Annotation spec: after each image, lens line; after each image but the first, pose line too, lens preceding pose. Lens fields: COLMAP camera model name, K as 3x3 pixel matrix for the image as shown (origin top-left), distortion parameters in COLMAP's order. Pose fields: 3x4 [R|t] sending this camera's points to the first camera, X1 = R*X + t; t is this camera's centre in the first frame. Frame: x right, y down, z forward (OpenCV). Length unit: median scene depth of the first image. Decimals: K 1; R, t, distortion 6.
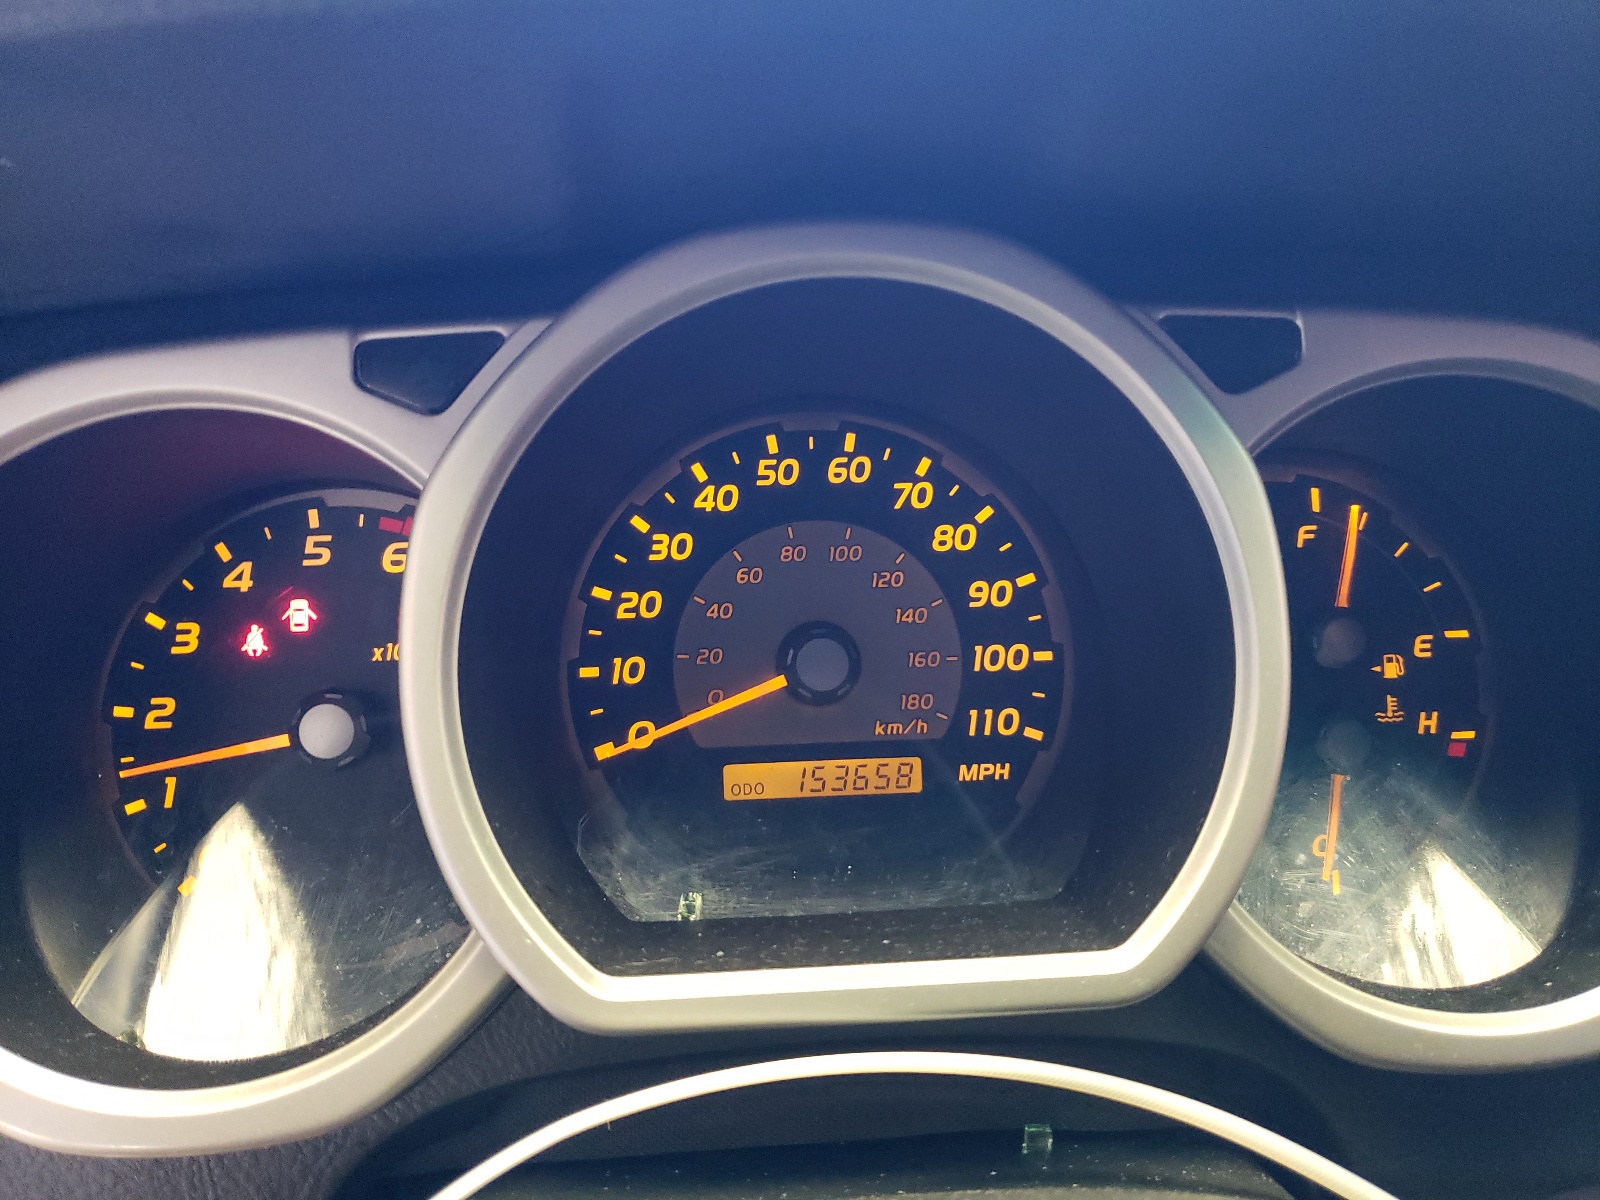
lens RADIAL K [[1207.4, 0, 797.7], [0, 1207.4, 597.3], [0, 0, 1]] dist [0.011462, 0.001812]
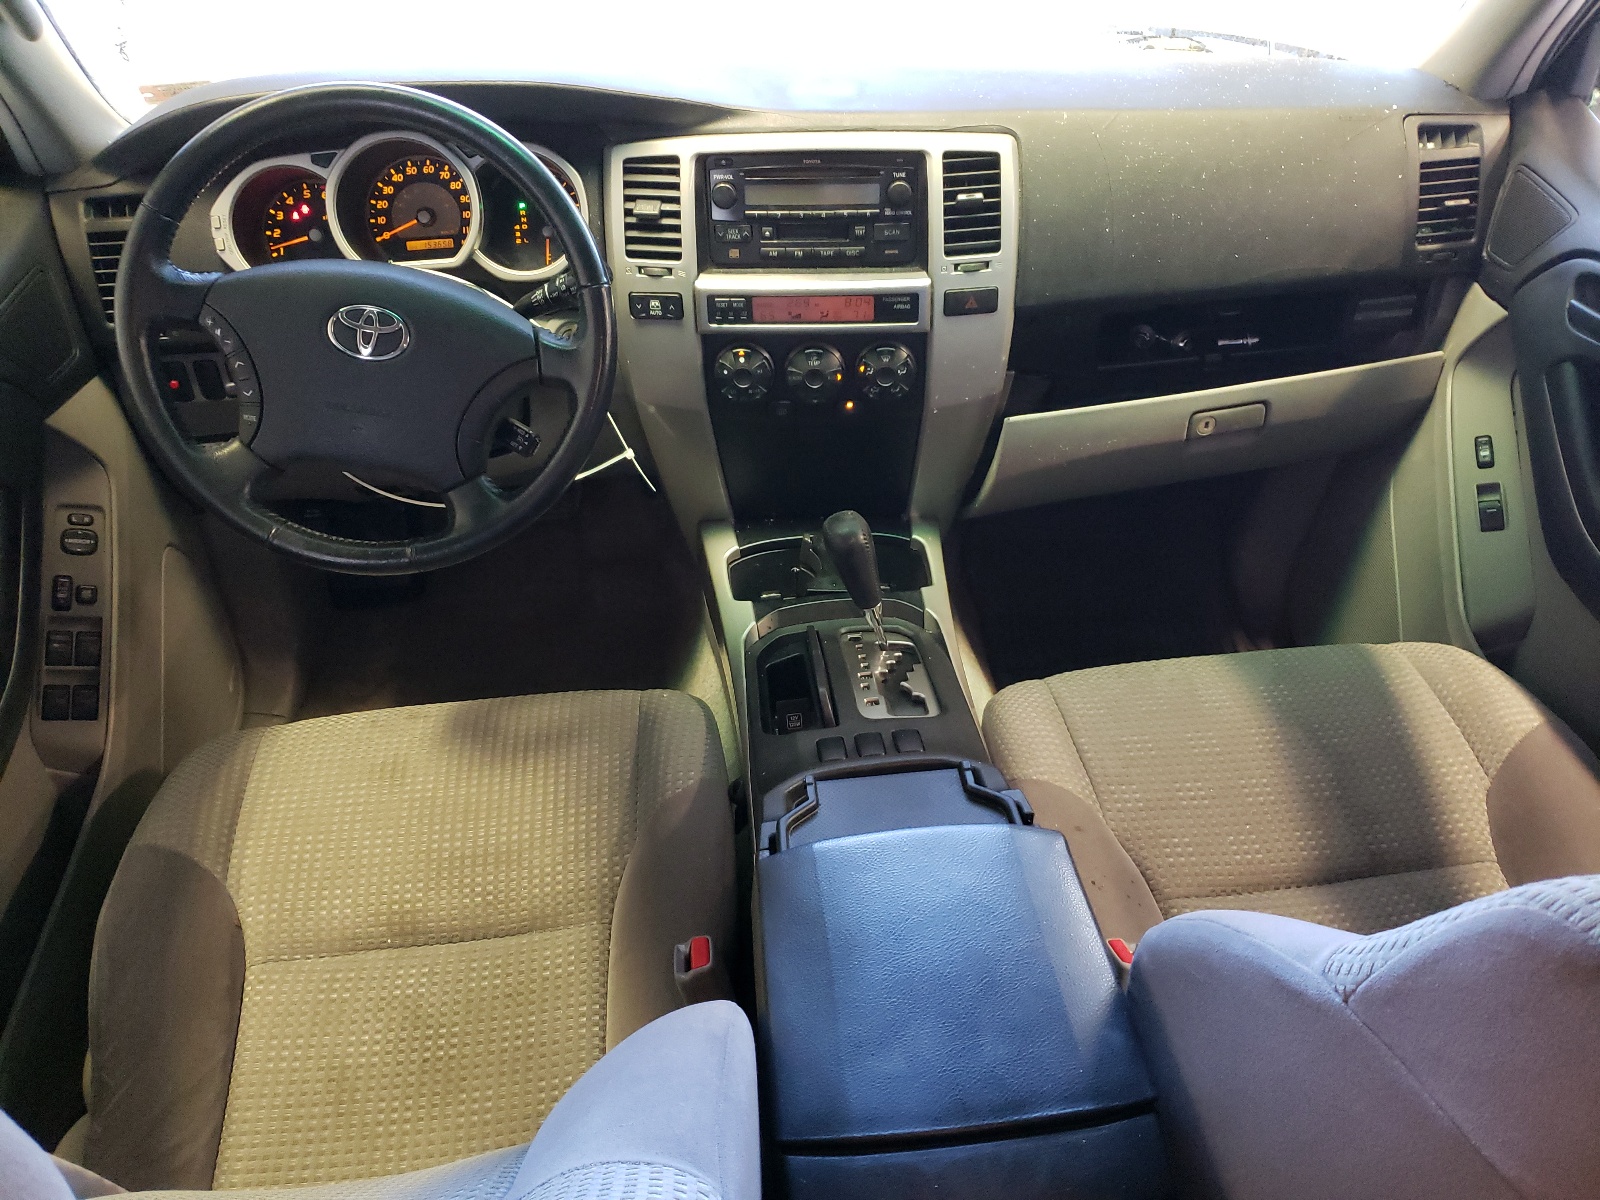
lens RADIAL K [[1207.4, 0, 805.0], [0, 1207.4, 599.2], [0, 0, 1]] dist [0.011462, 0.001812]
pose [[0.998750, -0.044936, 0.021910, 1.253679], [0.036481, 0.954747, 0.295175, 0.134766], [-0.034183, -0.294006, 0.955192, -3.707791]]
